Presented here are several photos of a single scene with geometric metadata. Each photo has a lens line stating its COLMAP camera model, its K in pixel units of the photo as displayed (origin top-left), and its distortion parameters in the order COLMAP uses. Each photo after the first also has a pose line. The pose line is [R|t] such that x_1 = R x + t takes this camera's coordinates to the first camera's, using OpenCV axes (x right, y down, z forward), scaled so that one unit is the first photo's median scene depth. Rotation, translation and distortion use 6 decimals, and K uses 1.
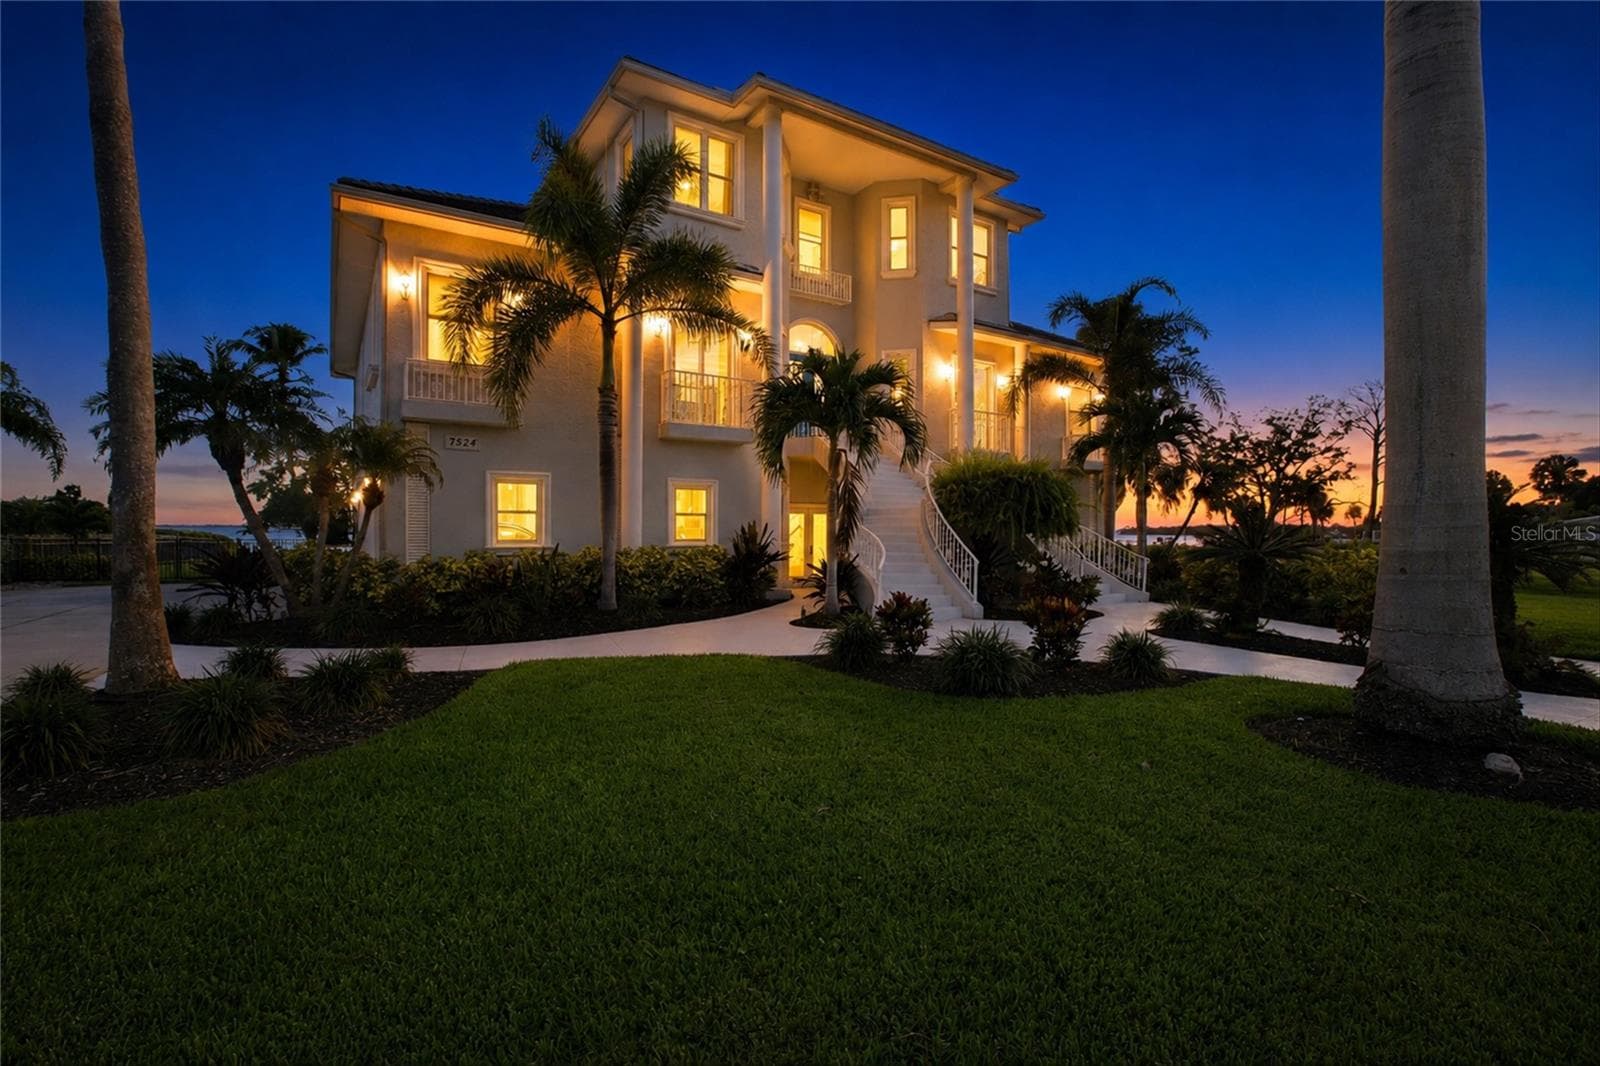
lens RADIAL K [[733.5, 0, 788.5], [0, 733.5, 529.0], [0, 0, 1]] dist [-0.020708, 0.004556]
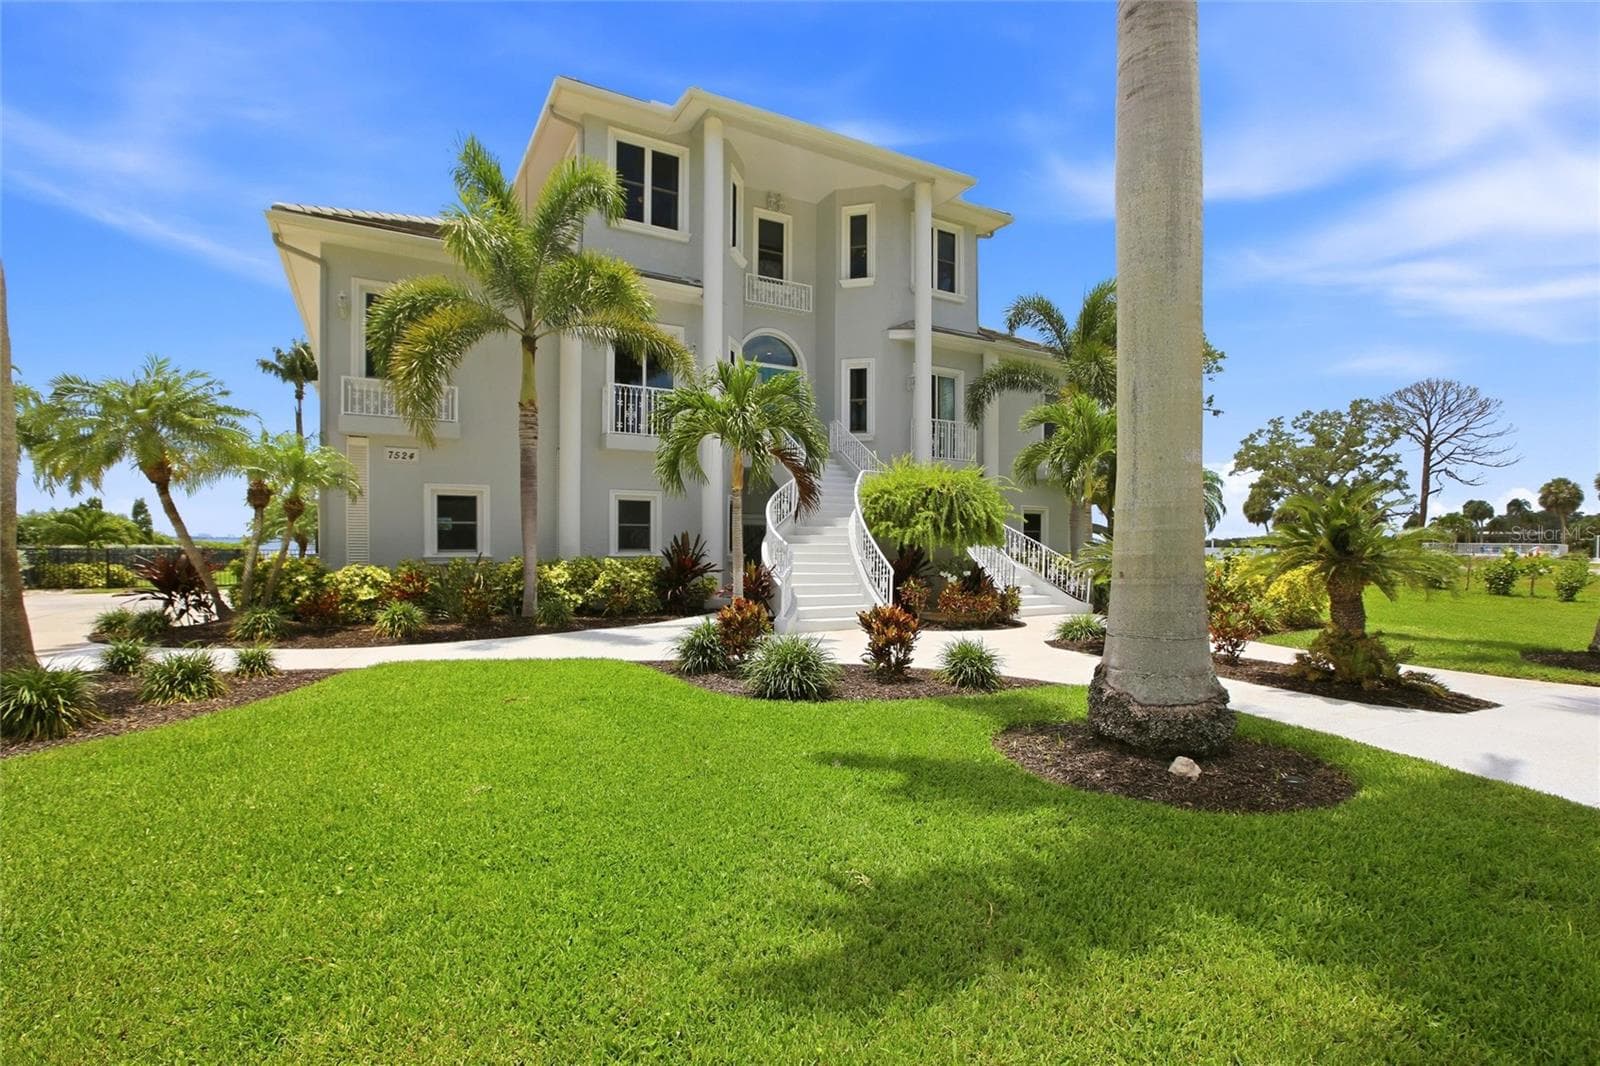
lens RADIAL K [[733.5, 0, 782.1], [0, 733.5, 557.9], [0, 0, 1]] dist [-0.020708, 0.004556]
pose [[0.998166, 0.000648, -0.060535, 0.135126], [0.000733, 0.999740, 0.022789, 0.002484], [0.060534, -0.022791, 0.997906, -0.012236]]
